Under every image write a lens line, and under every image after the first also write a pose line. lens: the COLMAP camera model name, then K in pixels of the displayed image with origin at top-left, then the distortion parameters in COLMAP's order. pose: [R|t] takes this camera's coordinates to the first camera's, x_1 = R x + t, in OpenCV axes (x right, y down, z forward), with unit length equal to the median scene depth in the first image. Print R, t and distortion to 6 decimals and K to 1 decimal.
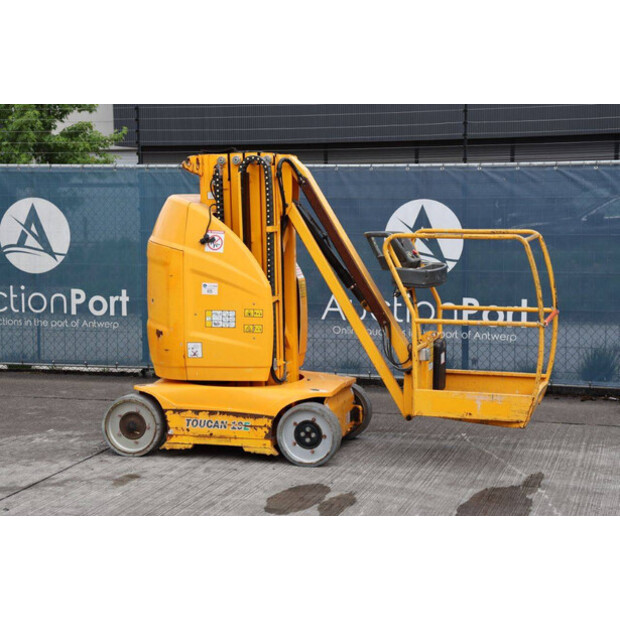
lens RADIAL K [[1240.7, 0, 306.7], [0, 1240.7, 301.7], [0, 0, 1]] dist [0.302207, 0.000000]
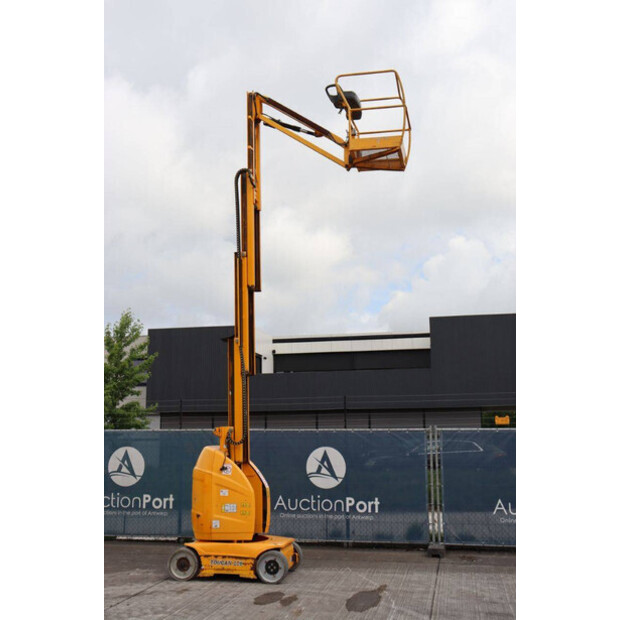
lens RADIAL K [[737.3, 0, 305.6], [0, 737.3, 307.5], [0, 0, 1]] dist [0.020672, 0.000000]
pose [[0.997165, 0.011442, 0.074369, -0.038138], [0.008052, 0.966469, -0.256658, 0.007752], [-0.074812, 0.256529, 0.963637, -0.259409]]
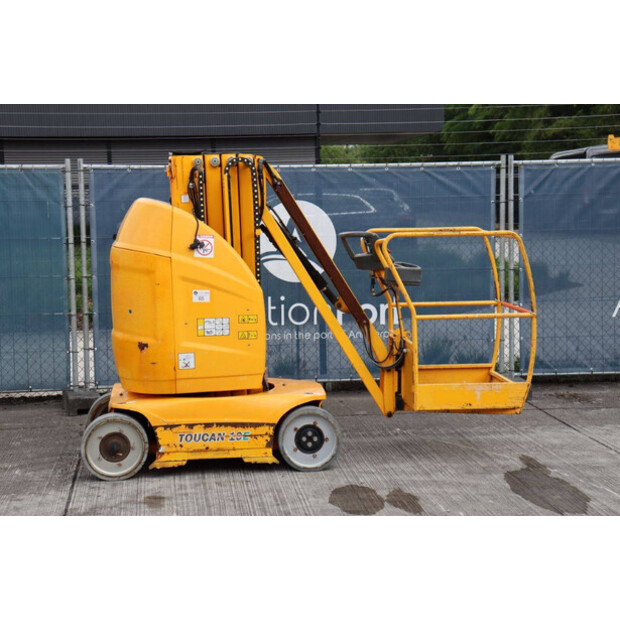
lens RADIAL K [[1343.7, 0, 313.3], [0, 1343.7, 294.8], [0, 0, 1]] dist [0.354831, 0.000000]
pose [[0.921501, -0.043191, 0.385966, -0.398405], [0.048053, 0.998840, -0.002954, -0.004017], [-0.385391, 0.021269, 0.922508, 0.009381]]
